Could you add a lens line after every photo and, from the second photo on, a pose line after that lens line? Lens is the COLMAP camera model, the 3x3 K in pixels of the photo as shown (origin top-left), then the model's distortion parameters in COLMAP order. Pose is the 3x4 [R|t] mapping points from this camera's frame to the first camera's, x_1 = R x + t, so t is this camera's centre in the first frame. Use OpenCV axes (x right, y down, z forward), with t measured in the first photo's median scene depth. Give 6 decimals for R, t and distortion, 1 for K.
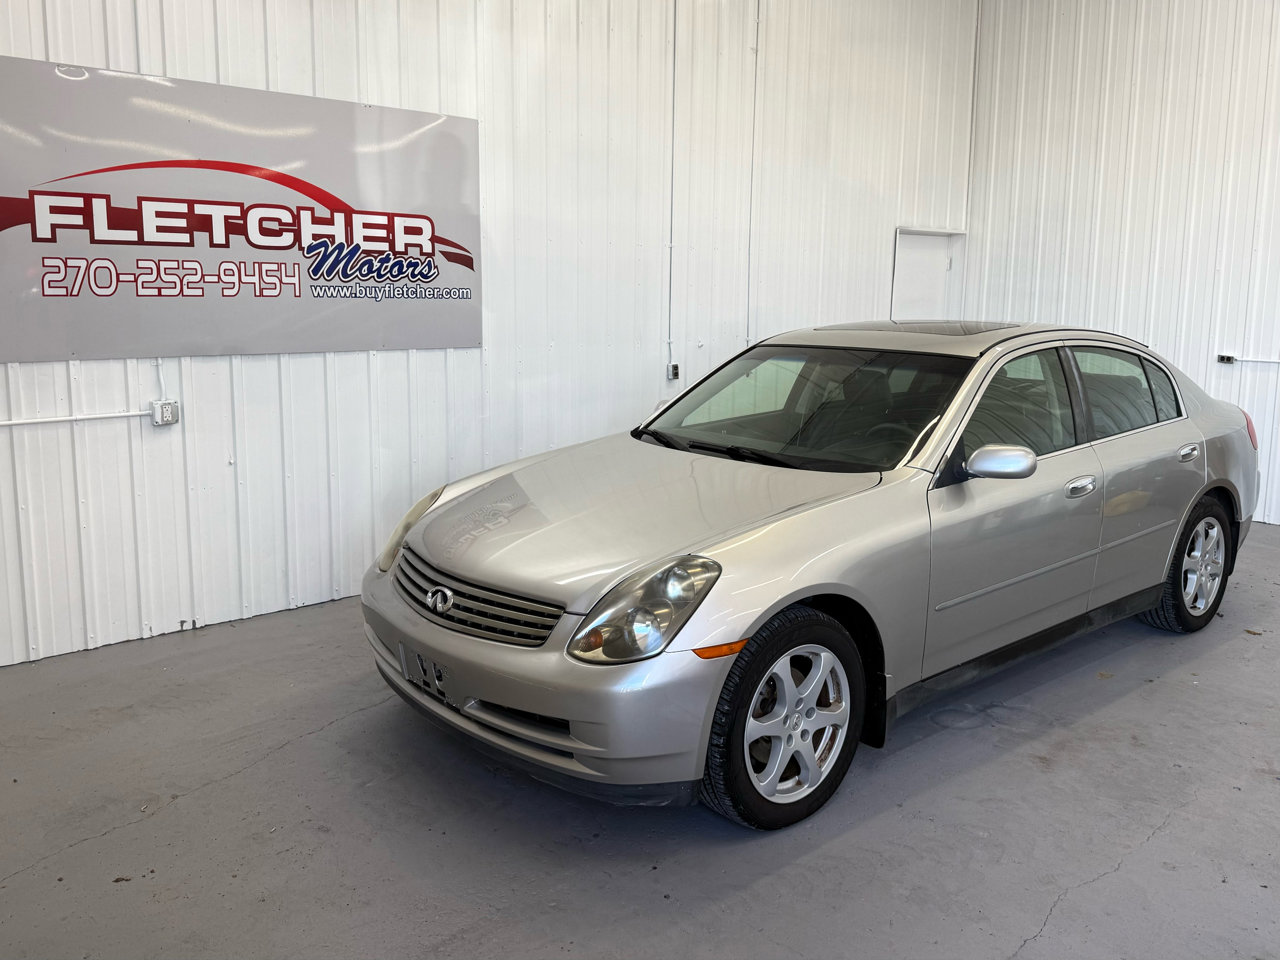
lens RADIAL K [[1113.2, 0, 657.1], [0, 1113.2, 422.2], [0, 0, 1]] dist [0.065060, -0.128071]
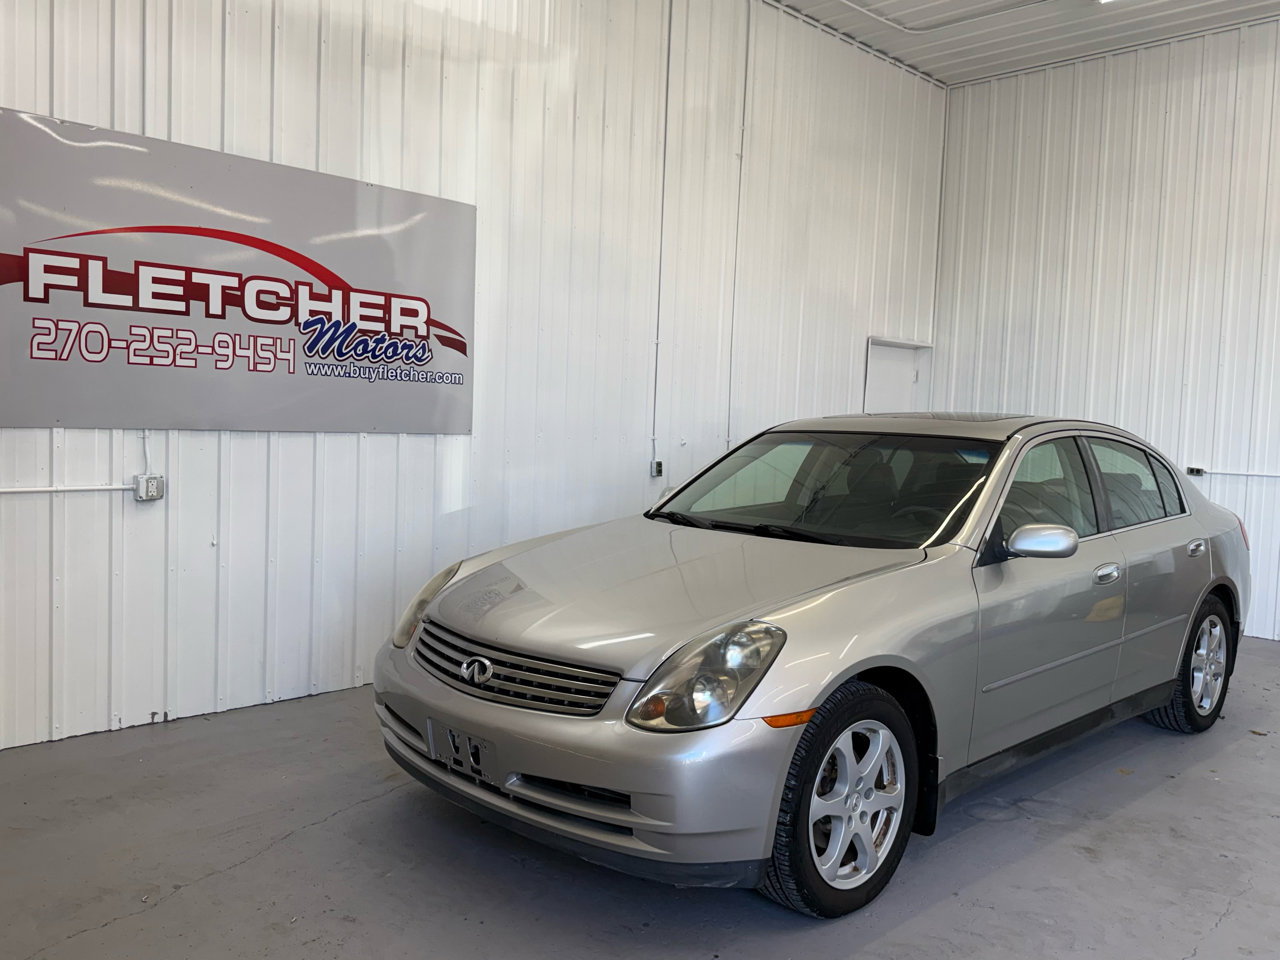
lens RADIAL K [[1119.2, 0, 641.8], [0, 1119.2, 464.8], [0, 0, 1]] dist [0.076839, -0.138583]
pose [[0.997900, 0.021009, 0.061267, -0.084431], [-0.016096, 0.996697, -0.079596, 0.042432], [-0.062737, 0.078442, 0.994943, 0.023165]]
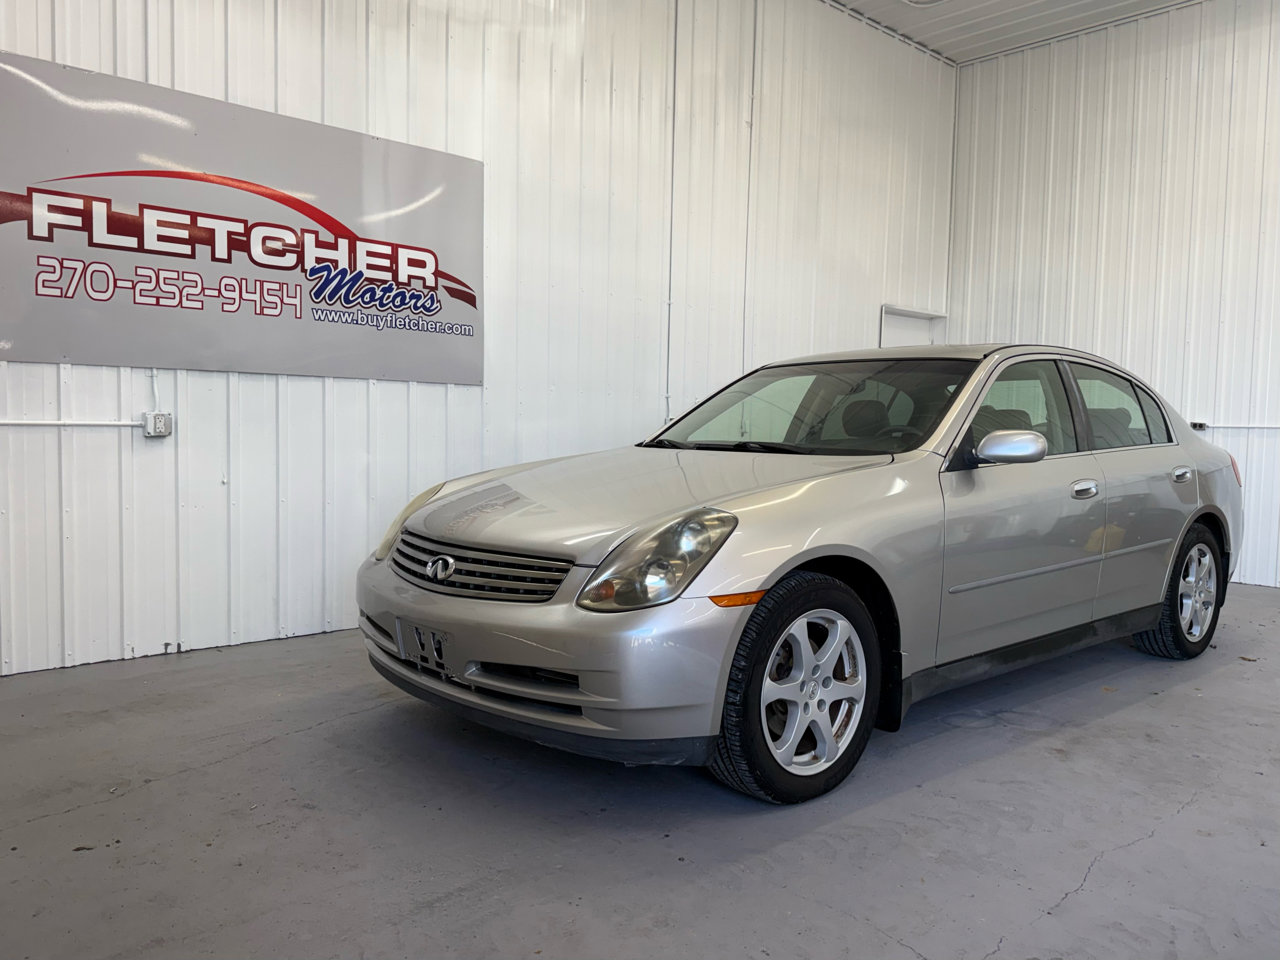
lens RADIAL K [[1055.3, 0, 682.8], [0, 1055.3, 473.8], [0, 0, 1]] dist [0.053209, -0.089923]
pose [[0.999135, 0.009146, 0.040556, -0.017754], [-0.005898, 0.996817, -0.079501, 0.107807], [-0.041154, 0.079194, 0.996009, 0.060100]]
